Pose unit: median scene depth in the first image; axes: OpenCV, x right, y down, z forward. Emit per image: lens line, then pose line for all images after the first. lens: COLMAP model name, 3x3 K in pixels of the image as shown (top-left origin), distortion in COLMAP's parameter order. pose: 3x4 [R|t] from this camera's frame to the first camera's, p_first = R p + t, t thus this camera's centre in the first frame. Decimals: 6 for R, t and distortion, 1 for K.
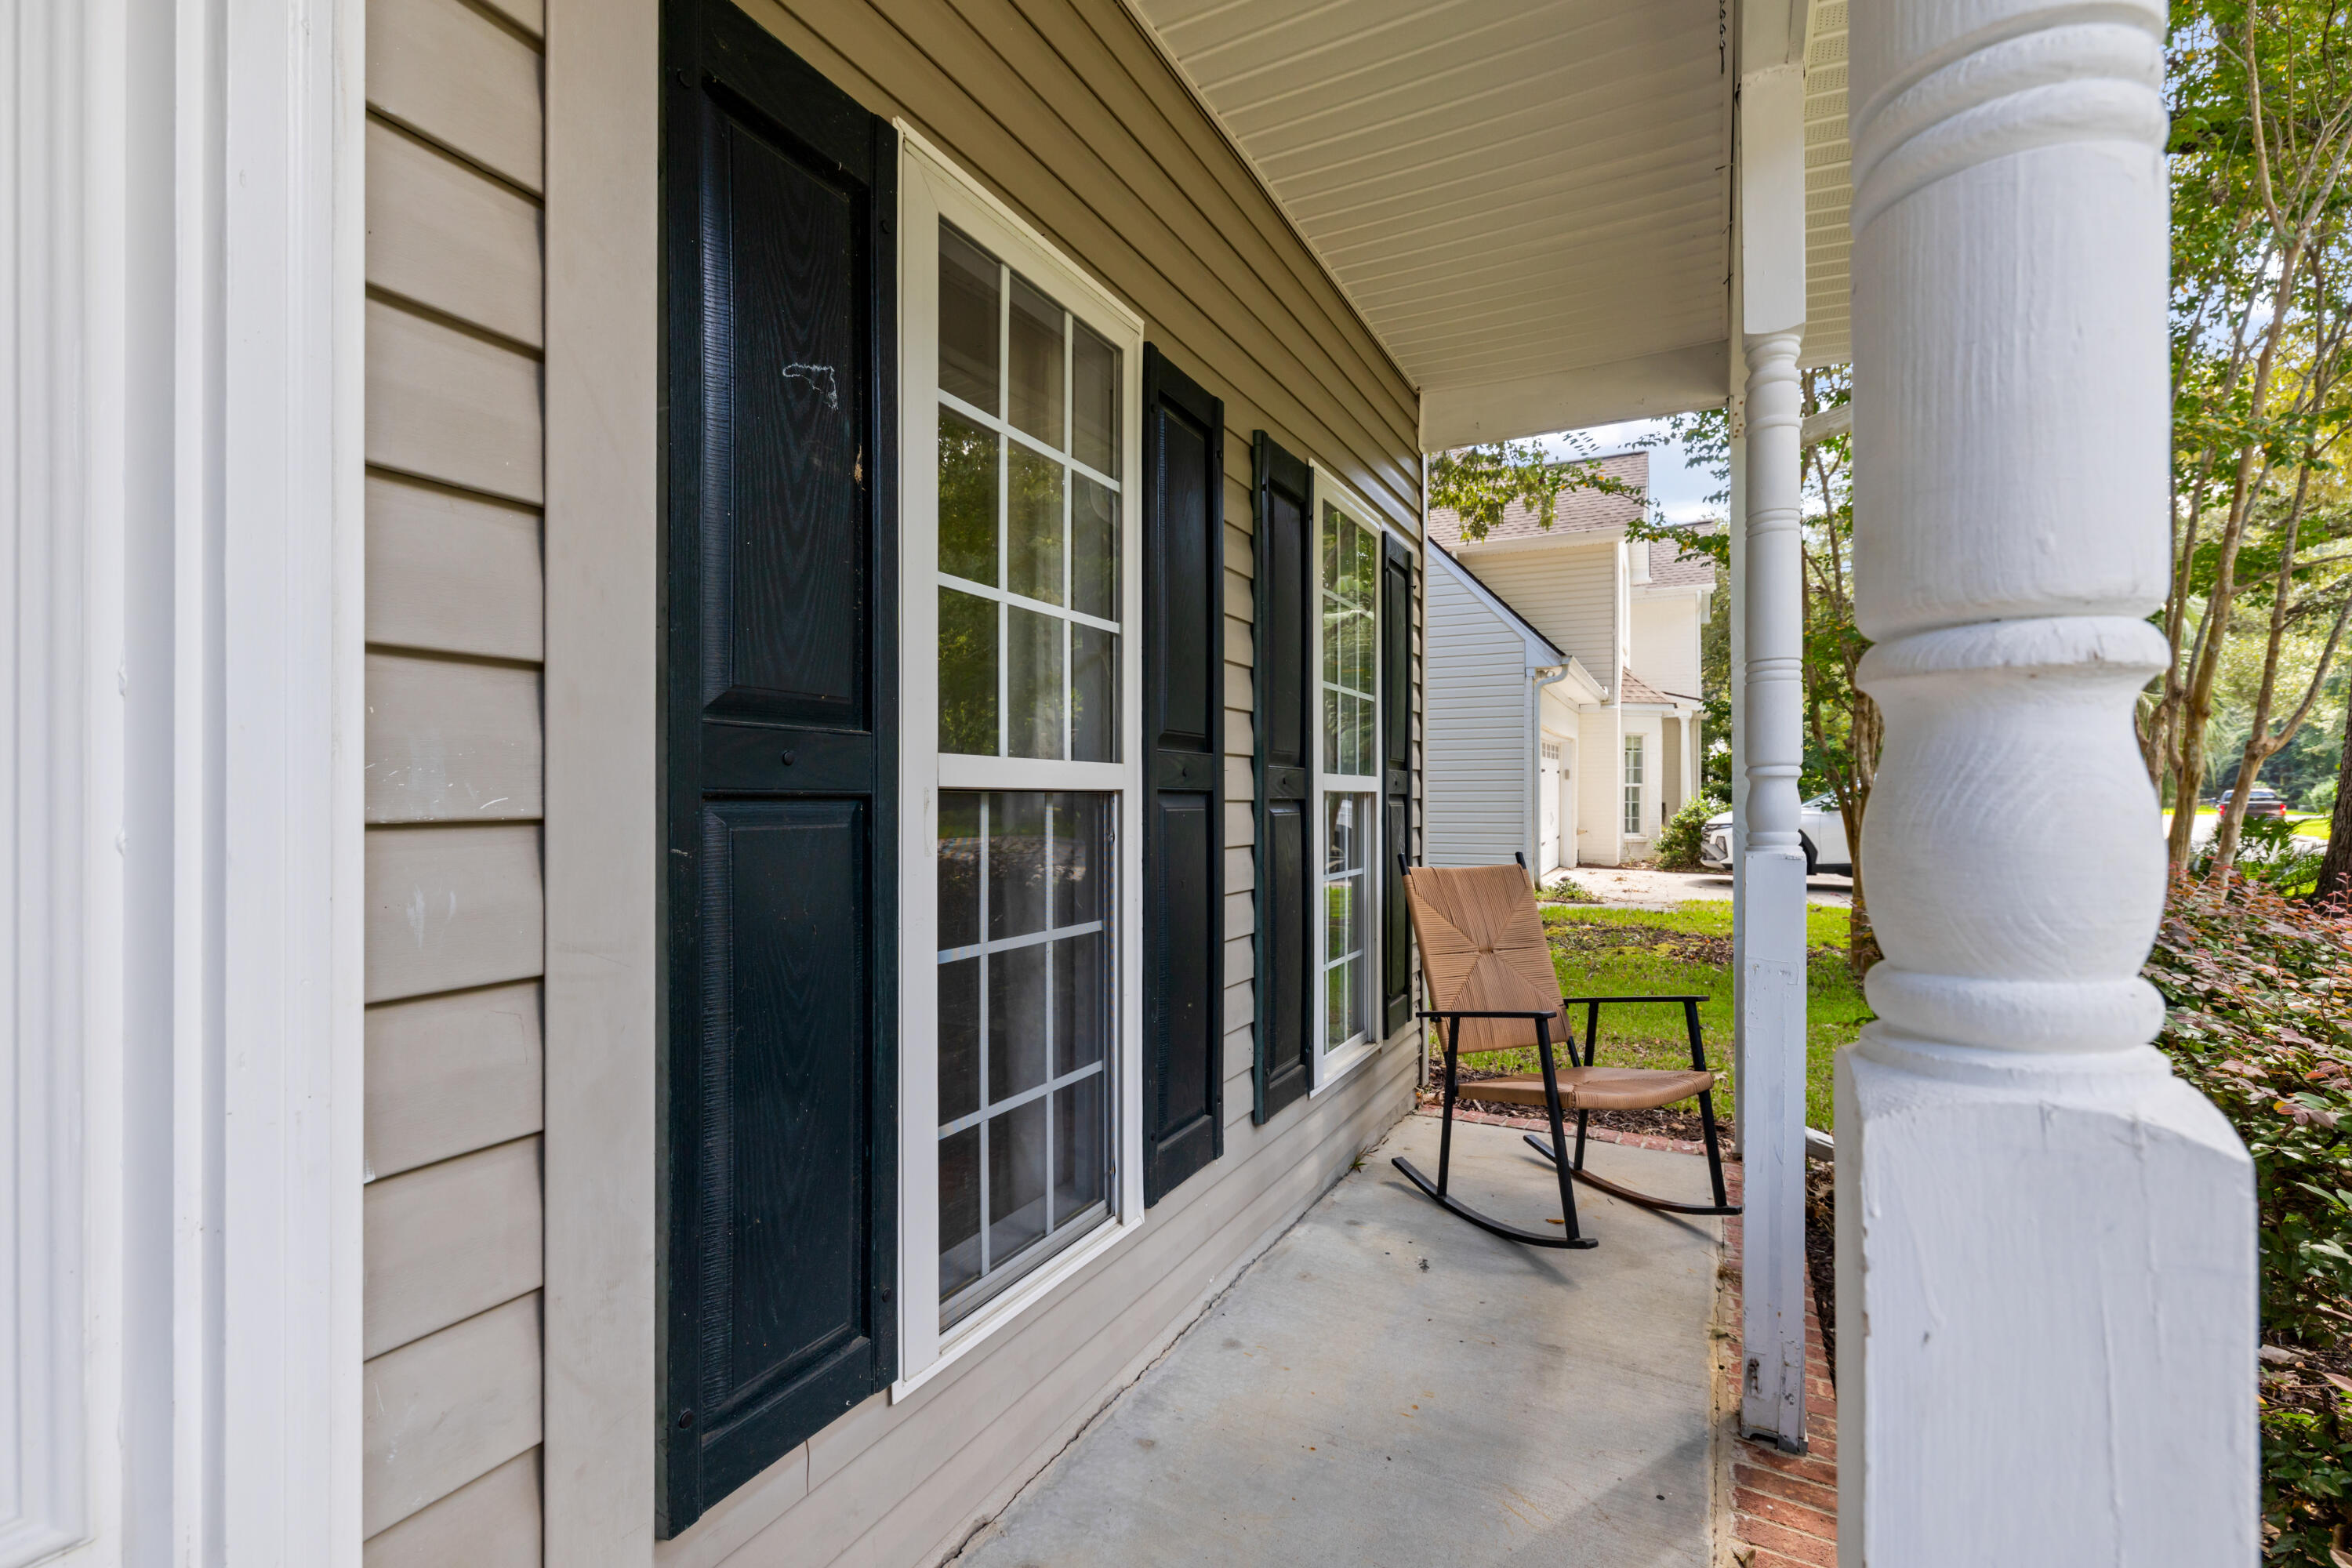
lens RADIAL K [[1085.9, 0, 1170.1], [0, 1085.9, 805.9], [0, 0, 1]] dist [0.001771, 0.000118]
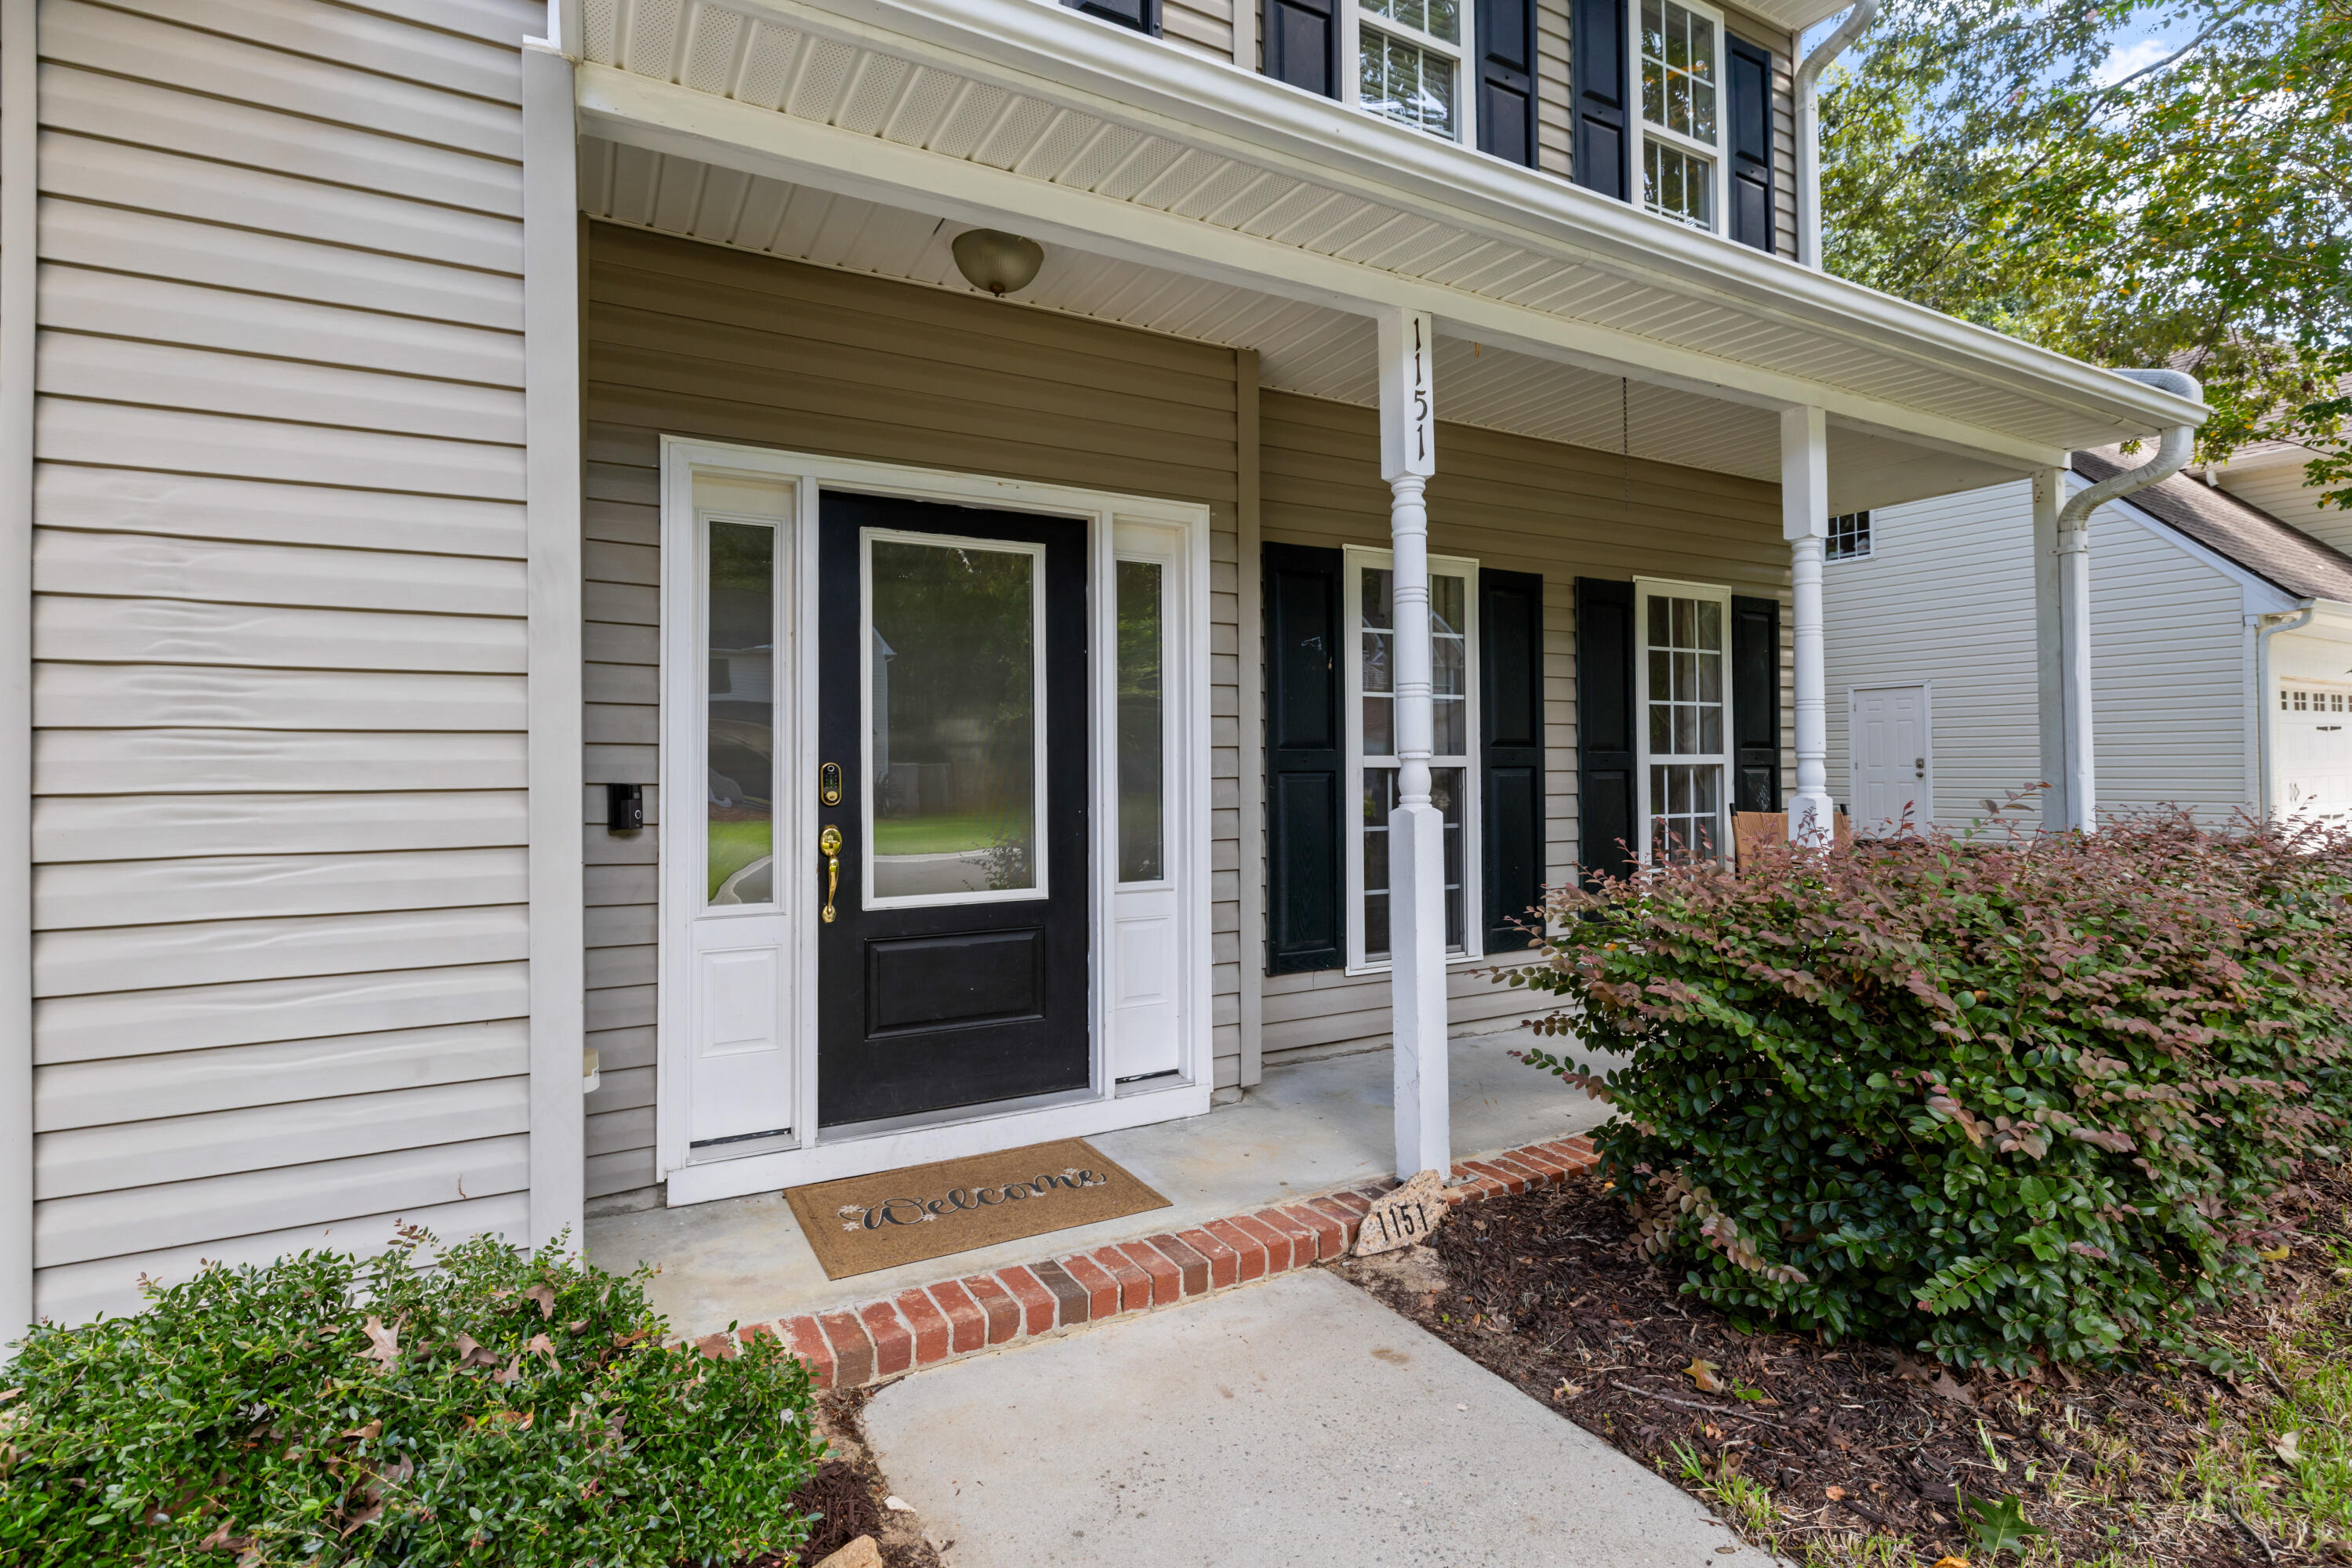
lens RADIAL K [[1024.1, 0, 1177.0], [0, 1024.1, 778.7], [0, 0, 1]] dist [0.000304, 0.000124]
pose [[0.802133, -0.001321, -0.597144, 0.733120], [0.003409, 0.999991, 0.002366, 0.002739], [0.597135, -0.003934, 0.802131, -1.061757]]
